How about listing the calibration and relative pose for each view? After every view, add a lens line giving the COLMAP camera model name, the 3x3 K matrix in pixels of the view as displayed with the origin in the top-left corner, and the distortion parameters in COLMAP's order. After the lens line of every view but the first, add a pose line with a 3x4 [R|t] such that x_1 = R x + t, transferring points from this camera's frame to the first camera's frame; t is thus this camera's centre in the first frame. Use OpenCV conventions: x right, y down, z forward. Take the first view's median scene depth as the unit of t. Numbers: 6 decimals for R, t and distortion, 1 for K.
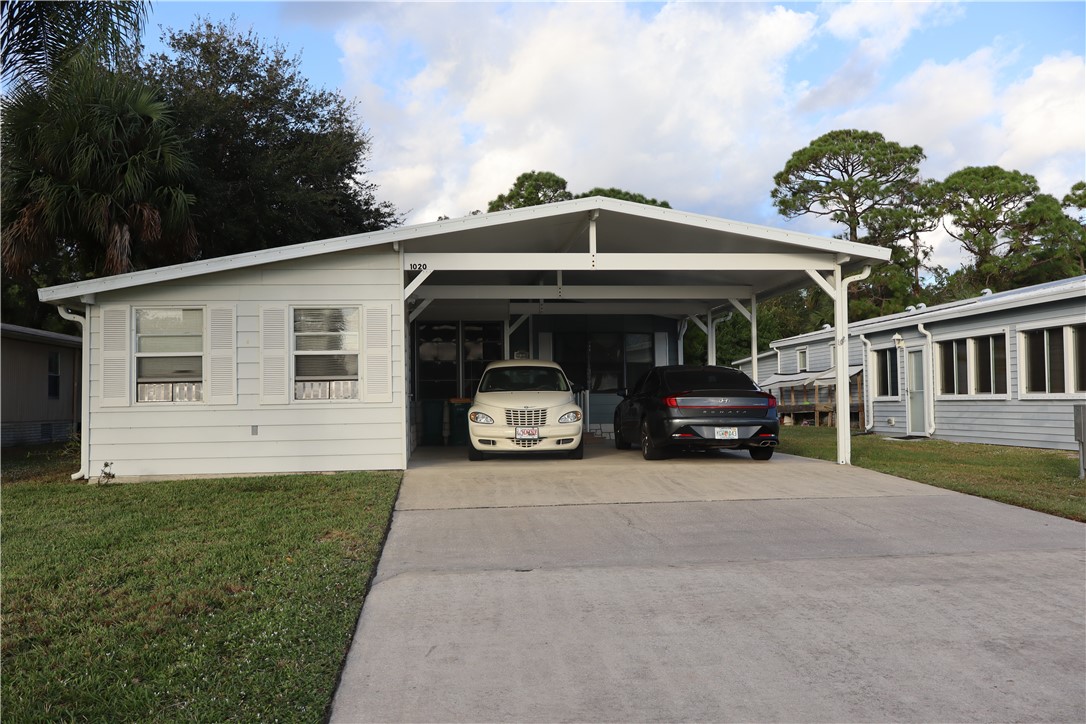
lens RADIAL K [[905.3, 0, 543.7], [0, 905.3, 364.1], [0, 0, 1]] dist [-0.004807, 0.001715]
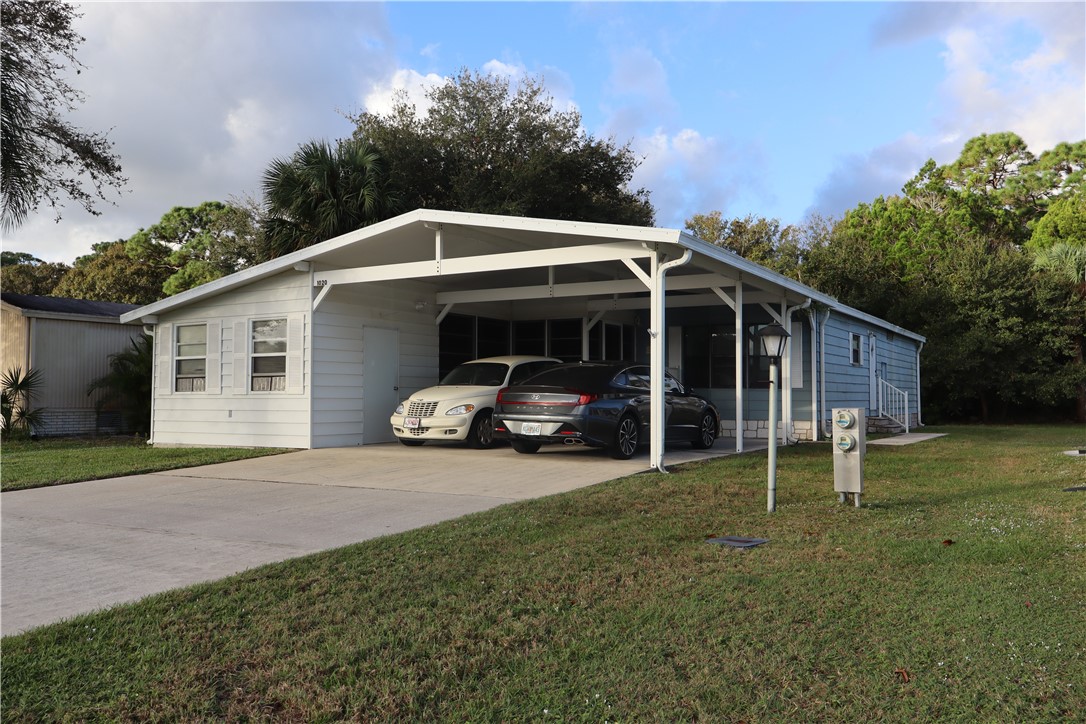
lens RADIAL K [[905.3, 0, 546.9], [0, 905.3, 360.0], [0, 0, 1]] dist [-0.004807, 0.001715]
pose [[0.802643, -0.009337, -0.596387, 0.810395], [0.012499, 0.999921, 0.001168, -0.001429], [0.596329, -0.008392, 0.802697, 0.200724]]
